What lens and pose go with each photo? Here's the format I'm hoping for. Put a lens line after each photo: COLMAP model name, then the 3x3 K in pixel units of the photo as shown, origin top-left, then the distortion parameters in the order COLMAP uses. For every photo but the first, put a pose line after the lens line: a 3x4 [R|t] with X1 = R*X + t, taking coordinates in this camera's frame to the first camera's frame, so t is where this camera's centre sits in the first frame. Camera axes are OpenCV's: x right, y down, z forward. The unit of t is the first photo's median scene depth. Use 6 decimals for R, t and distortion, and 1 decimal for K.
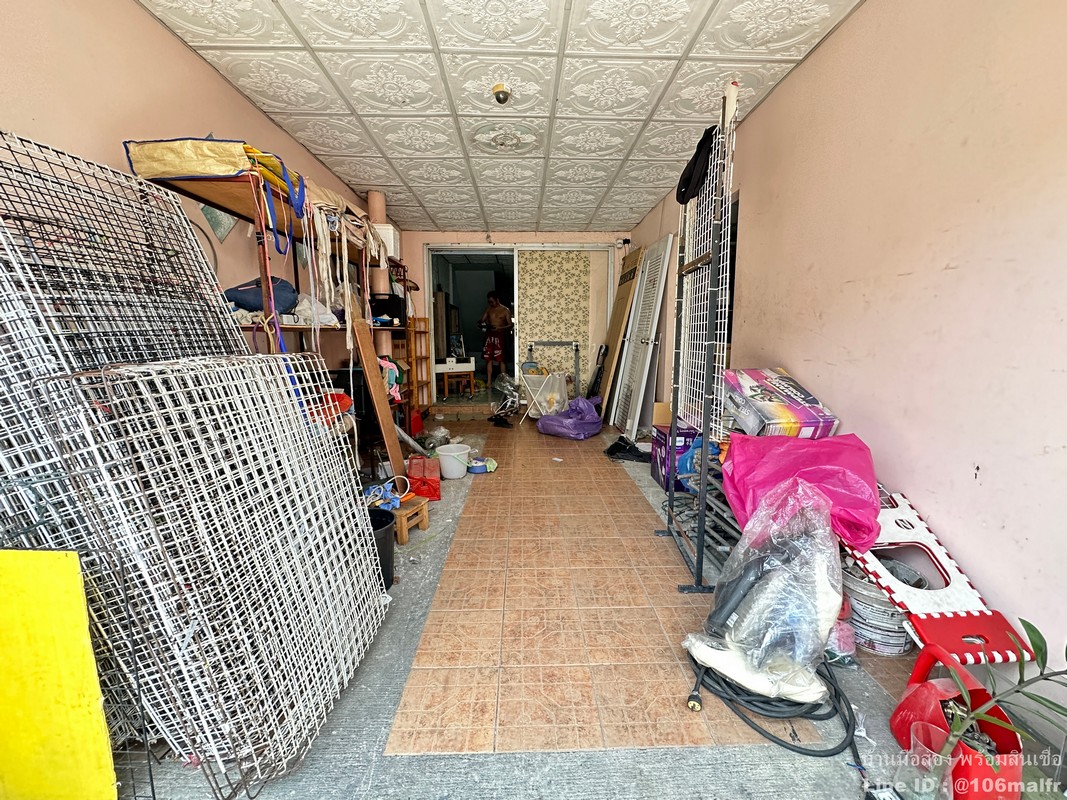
lens RADIAL K [[425.3, 0, 529.4], [0, 425.3, 409.1], [0, 0, 1]] dist [-0.002243, 0.000434]
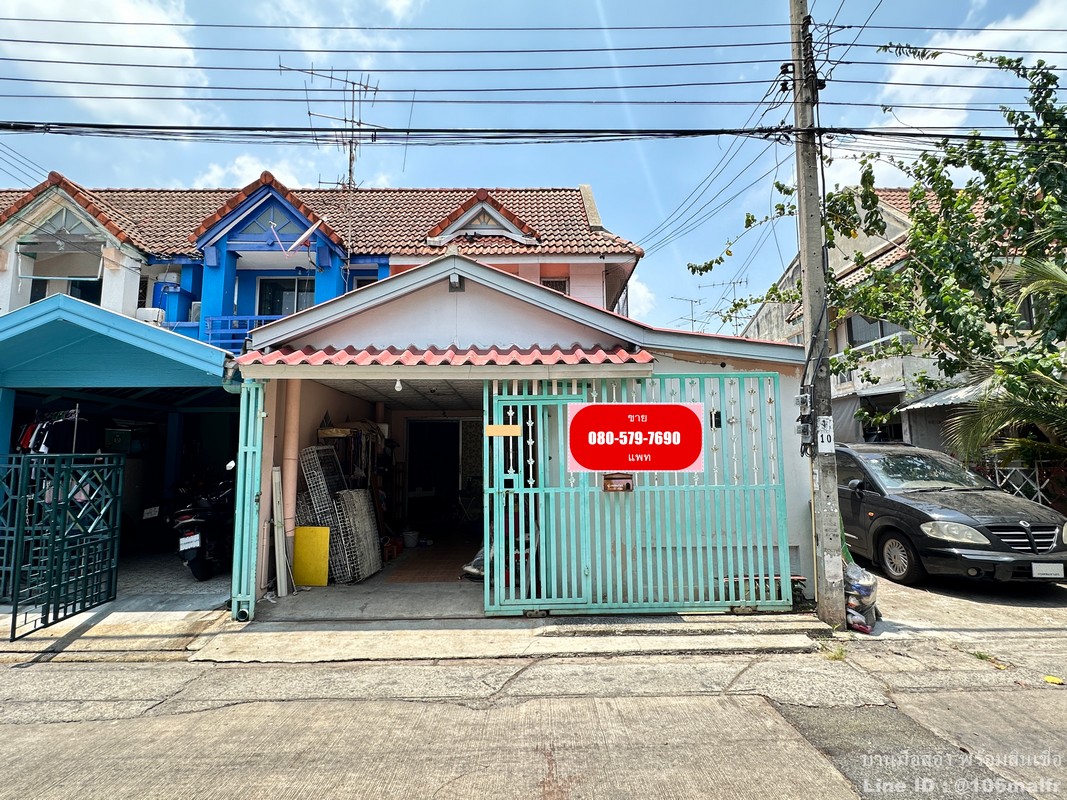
lens RADIAL K [[532.9, 0, 537.0], [0, 532.9, 400.4], [0, 0, 1]] dist [-0.000911, 0.004030]
pose [[0.999954, -0.007966, -0.005304, 0.266019], [0.006240, 0.962884, -0.269842, 0.103832], [0.007257, 0.269797, 0.962890, -0.973998]]
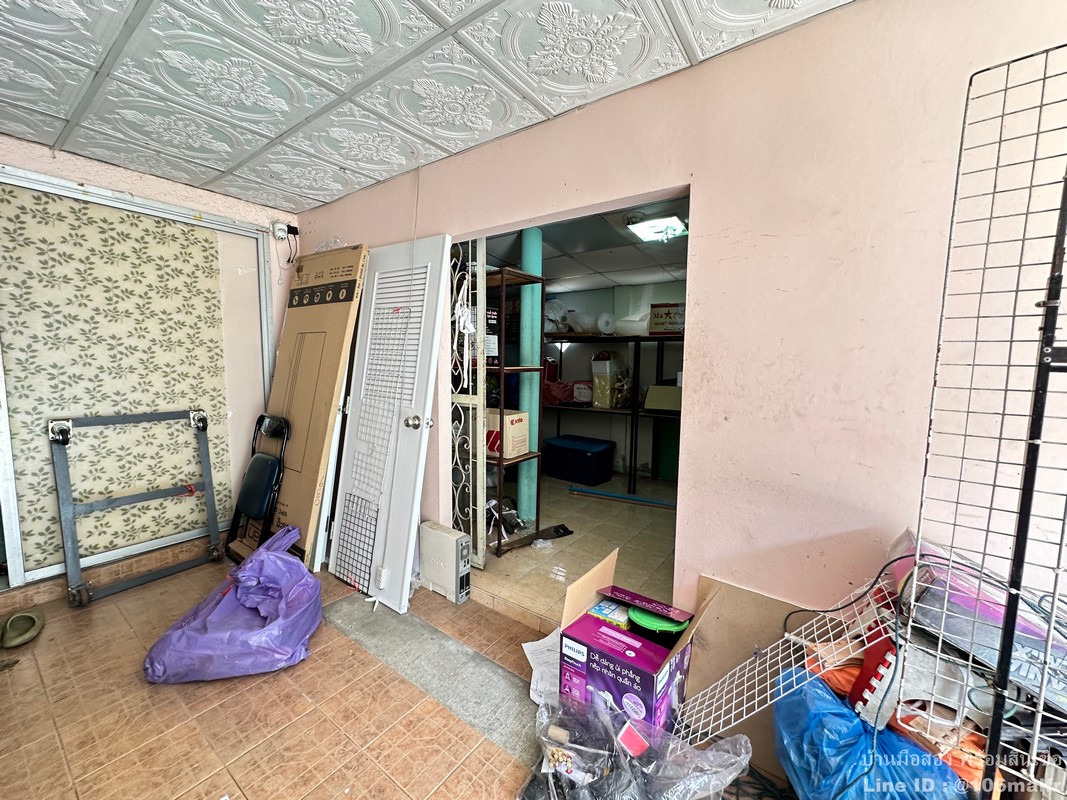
lens RADIAL K [[425.3, 0, 528.4], [0, 425.3, 399.6], [0, 0, 1]] dist [-0.002243, 0.000434]
pose [[0.600194, -0.063622, 0.797320, -0.048549], [0.116526, 0.993152, -0.008468, -0.125743], [-0.791321, 0.097991, 0.603497, 0.423060]]
